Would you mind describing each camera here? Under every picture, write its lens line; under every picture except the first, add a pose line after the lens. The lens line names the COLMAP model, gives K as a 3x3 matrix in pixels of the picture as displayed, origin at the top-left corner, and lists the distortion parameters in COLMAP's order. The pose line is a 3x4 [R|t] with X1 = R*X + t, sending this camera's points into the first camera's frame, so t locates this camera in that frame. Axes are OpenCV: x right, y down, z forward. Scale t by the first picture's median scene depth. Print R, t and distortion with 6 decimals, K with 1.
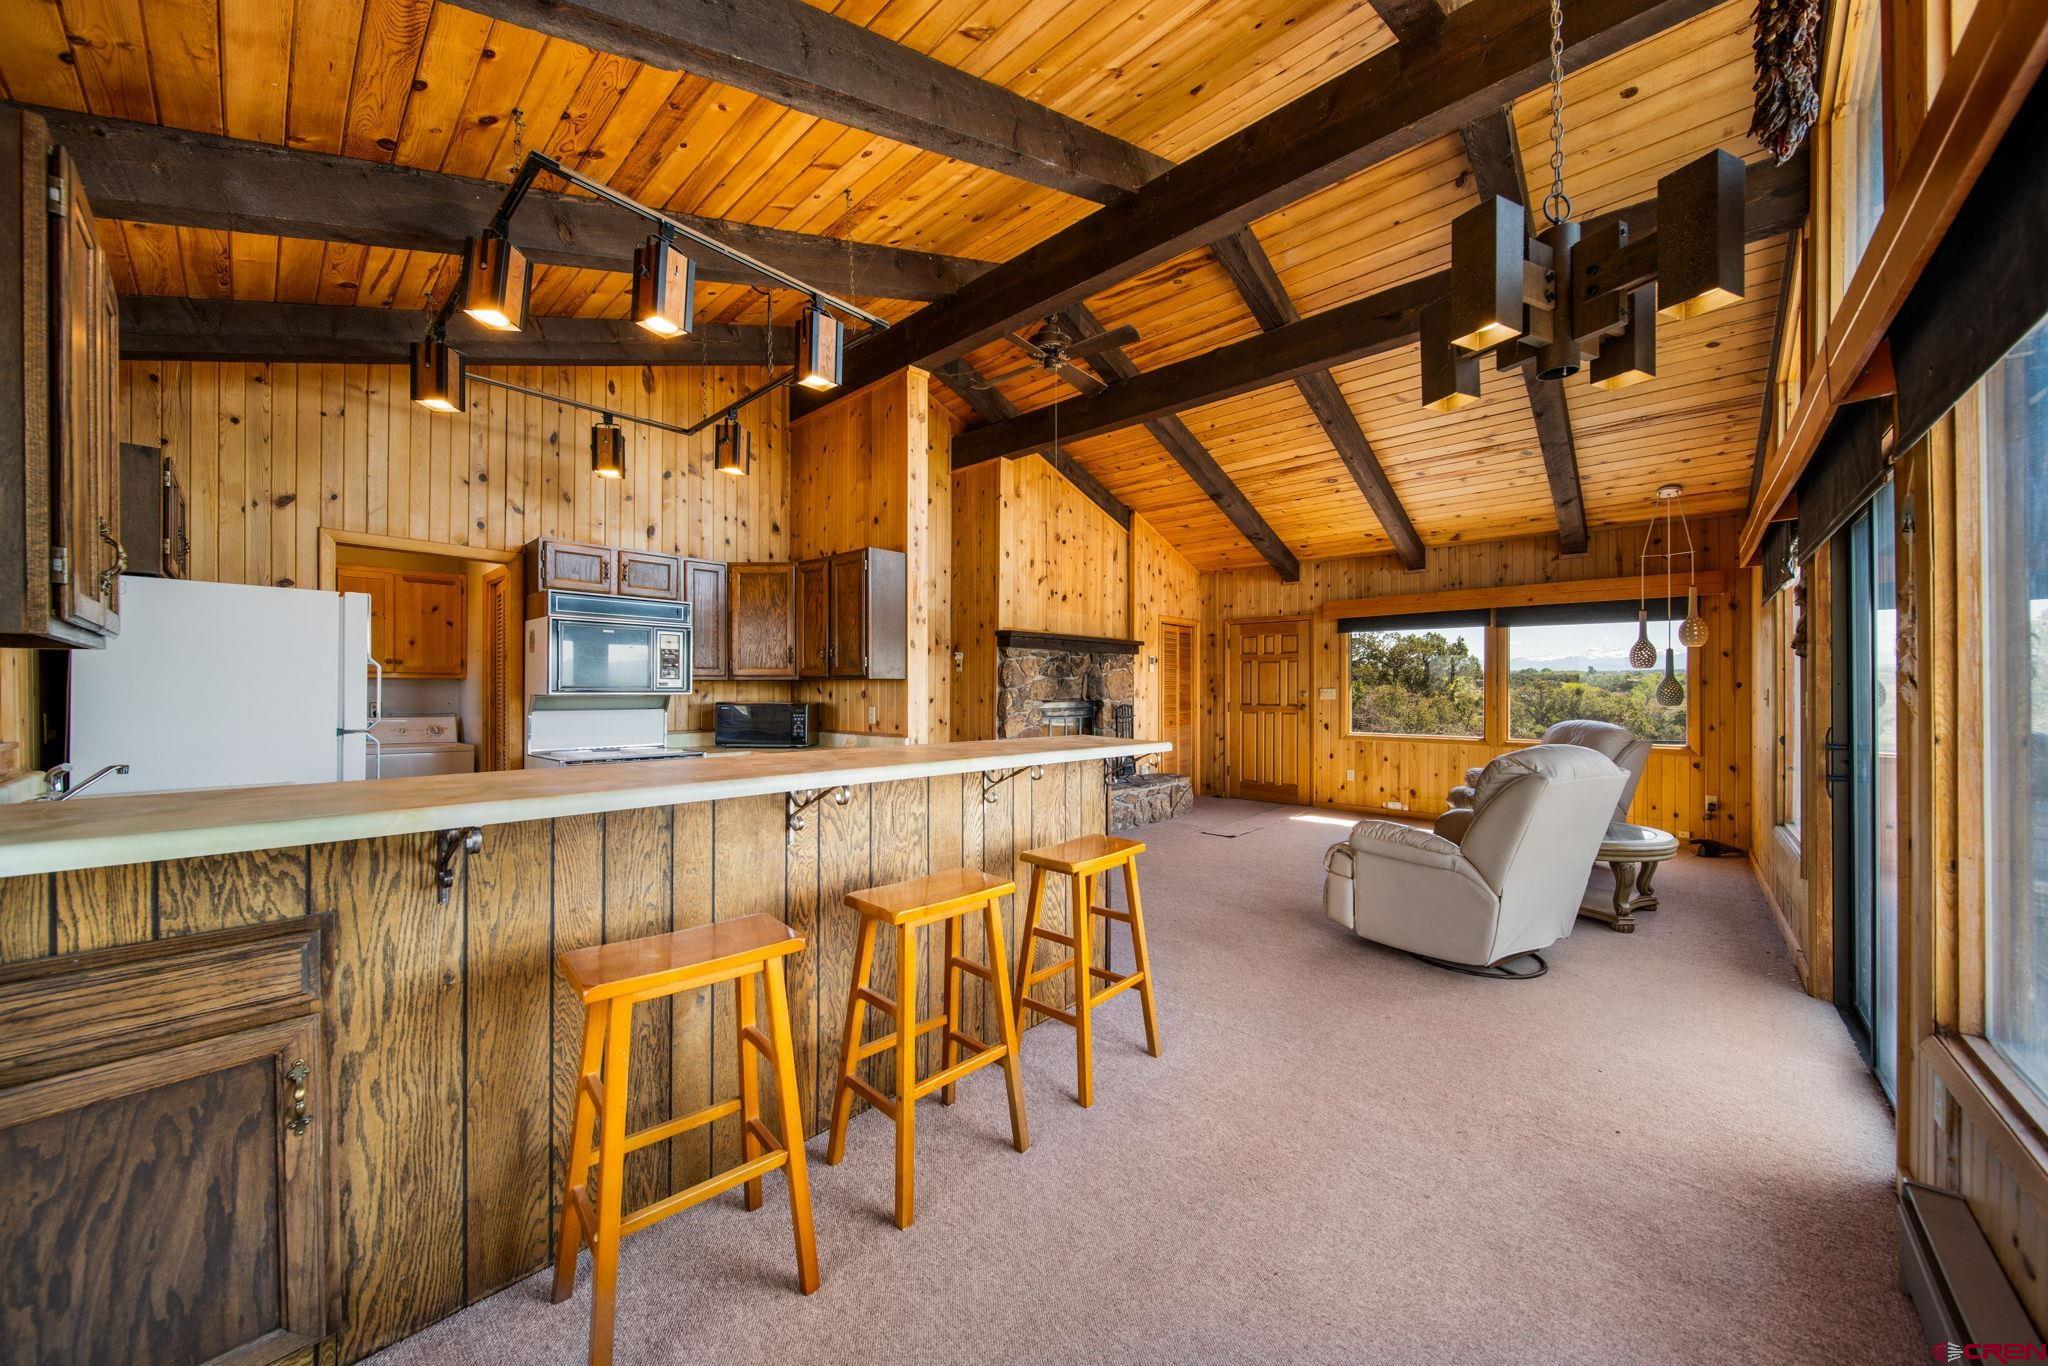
lens RADIAL K [[723.0, 0, 1018.0], [0, 723.0, 689.3], [0, 0, 1]] dist [-0.000167, -0.001203]
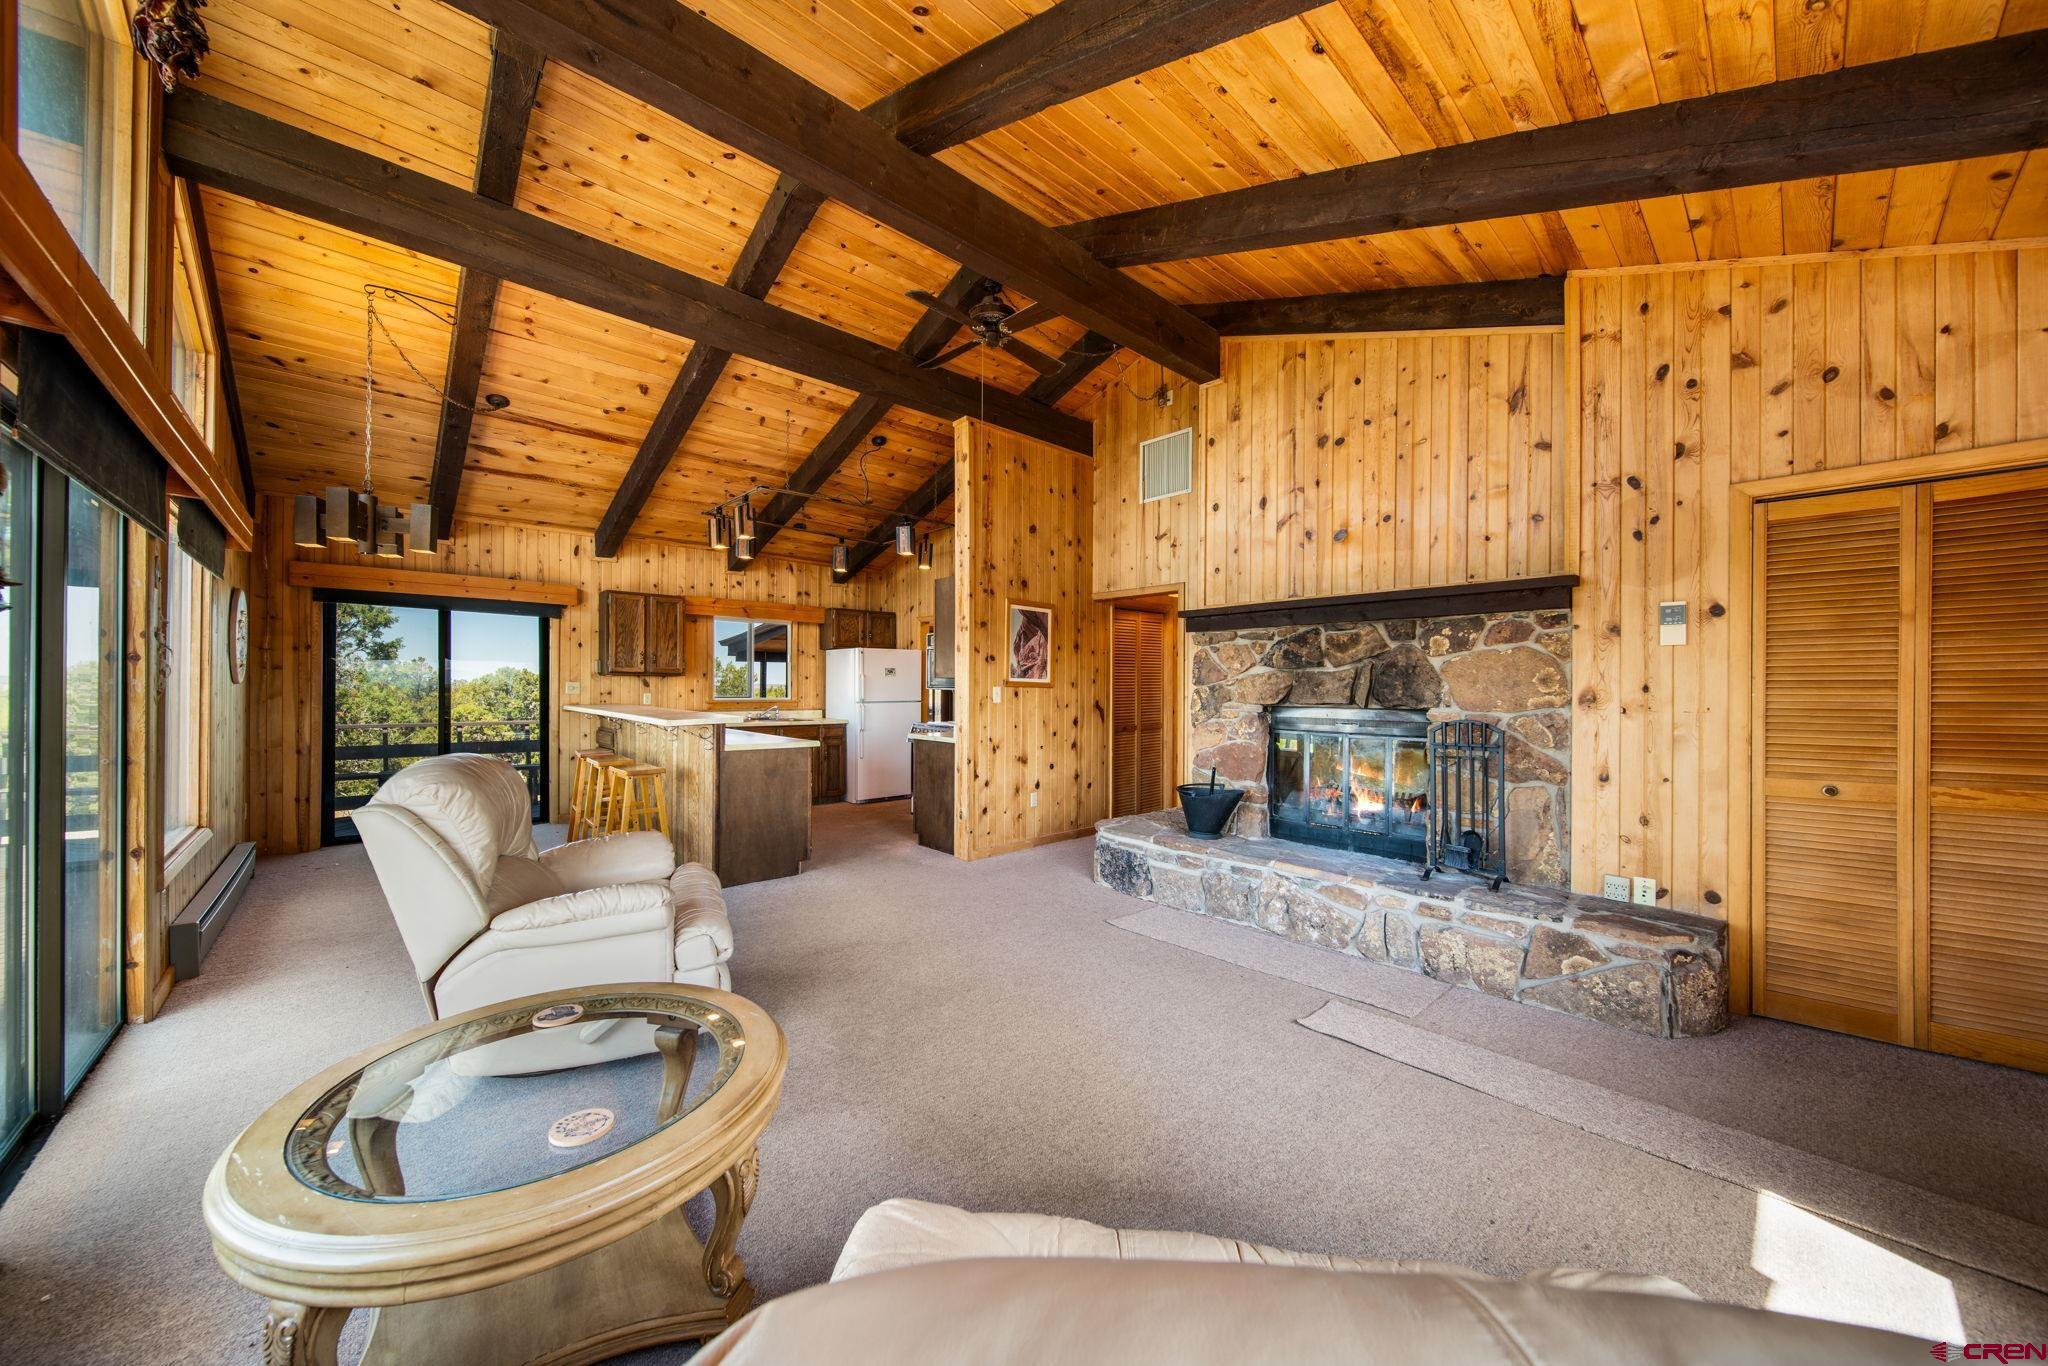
lens RADIAL K [[723.0, 0, 1016.3], [0, 723.0, 686.6], [0, 0, 1]] dist [-0.000167, -0.001203]
pose [[-0.101267, -0.001172, -0.994859, 0.724233], [-0.005870, 0.999983, -0.000580, 0.000821], [0.994842, 0.005781, -0.101272, 0.840809]]
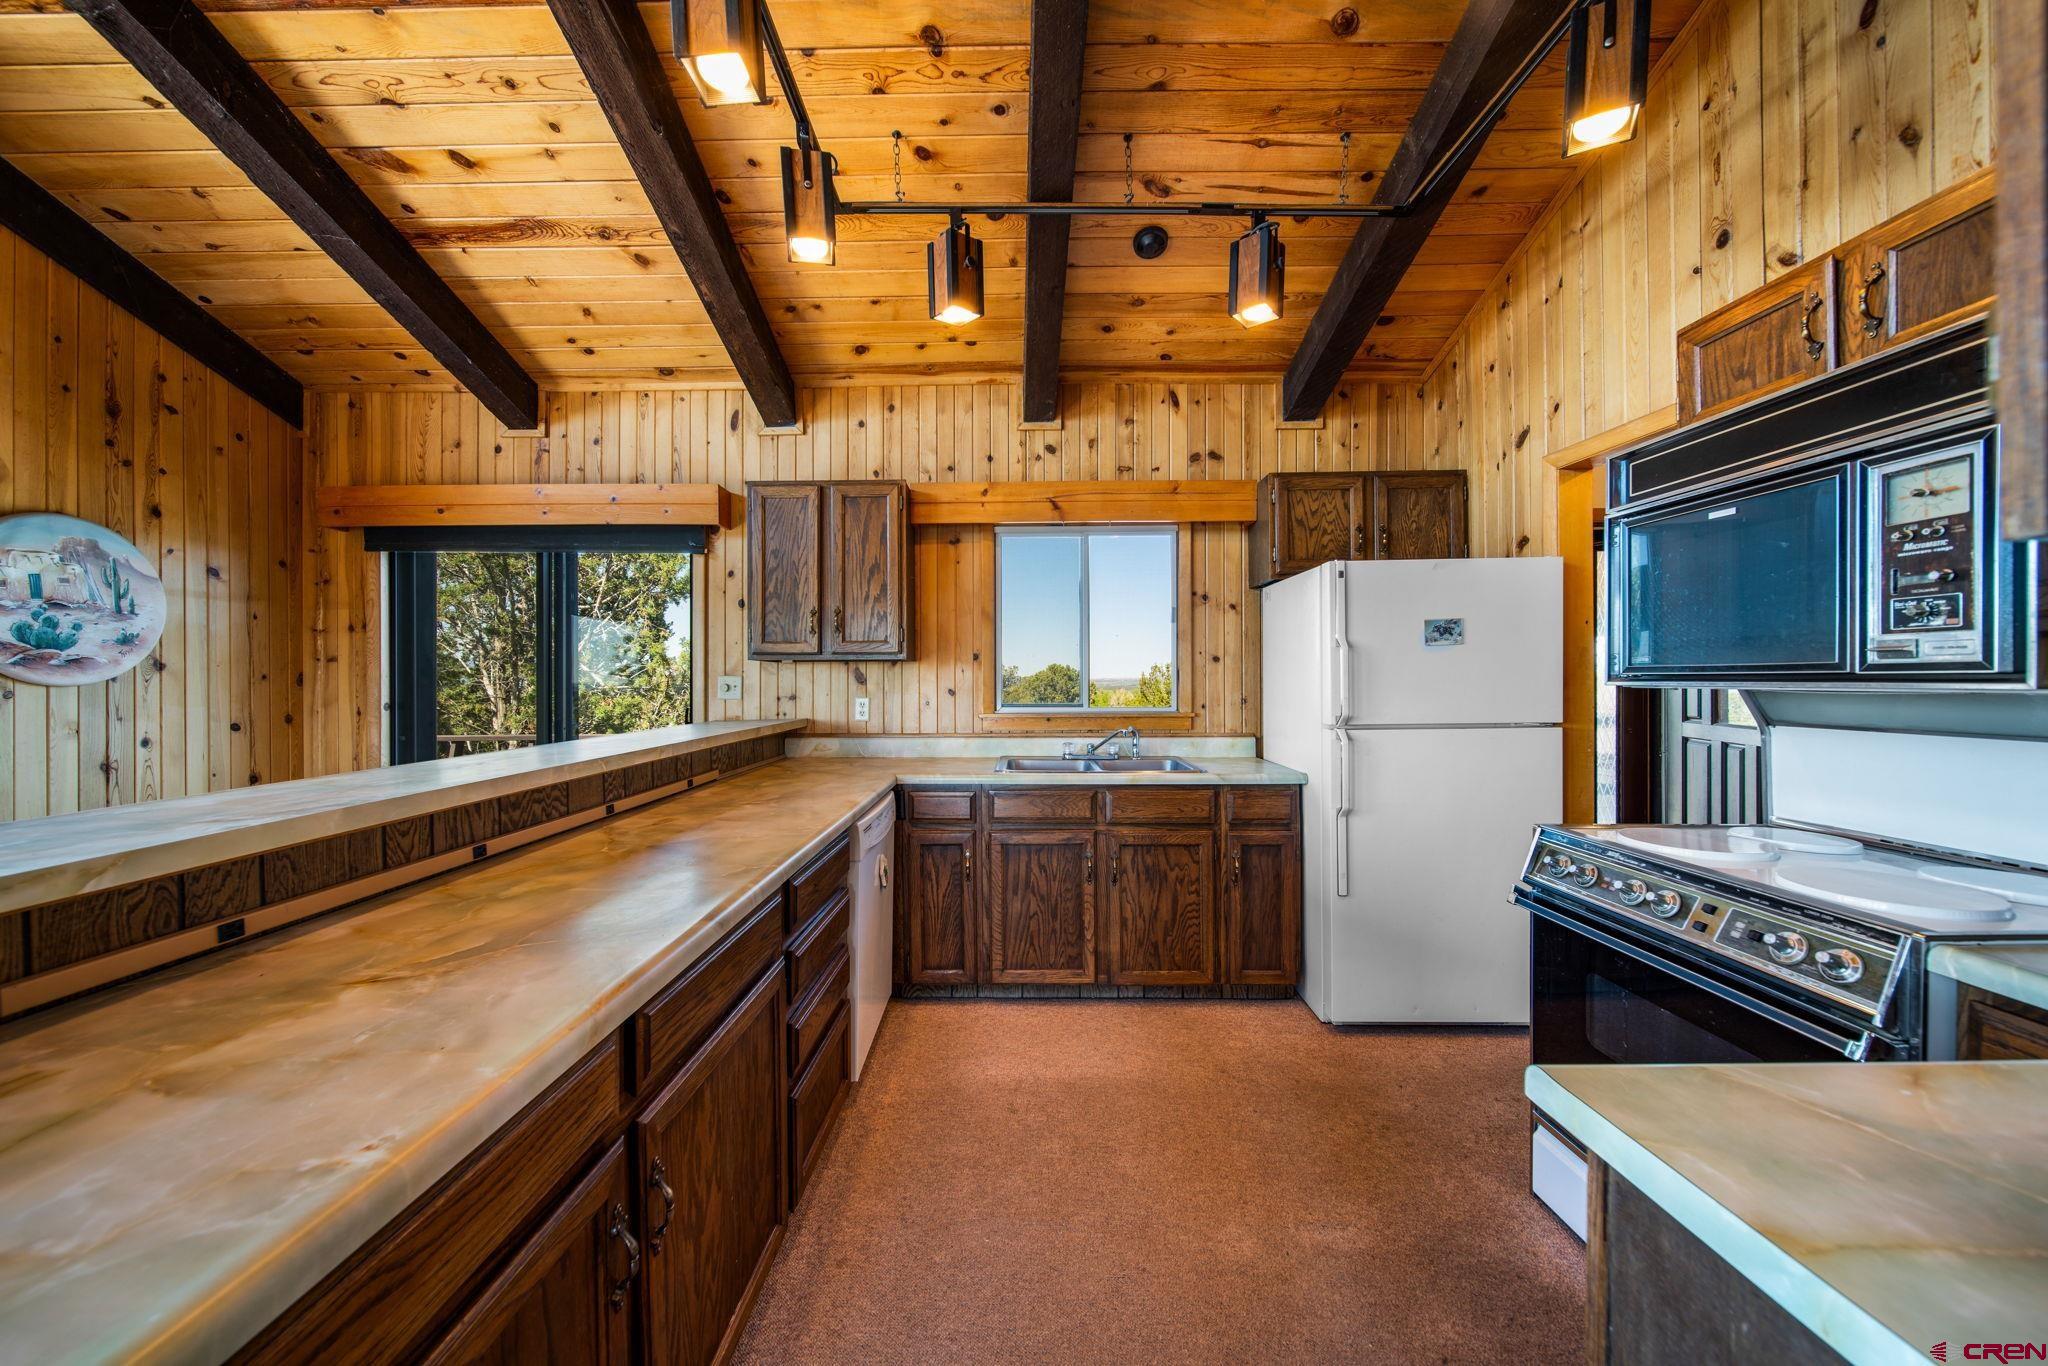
lens RADIAL K [[723.0, 0, 1017.0], [0, 723.0, 688.0], [0, 0, 1]] dist [-0.000167, -0.001203]
pose [[-0.749965, 0.001142, -0.661477, -0.035858], [0.003981, 0.999988, -0.002787, 0.008131], [0.661466, -0.004723, -0.749960, 0.645114]]
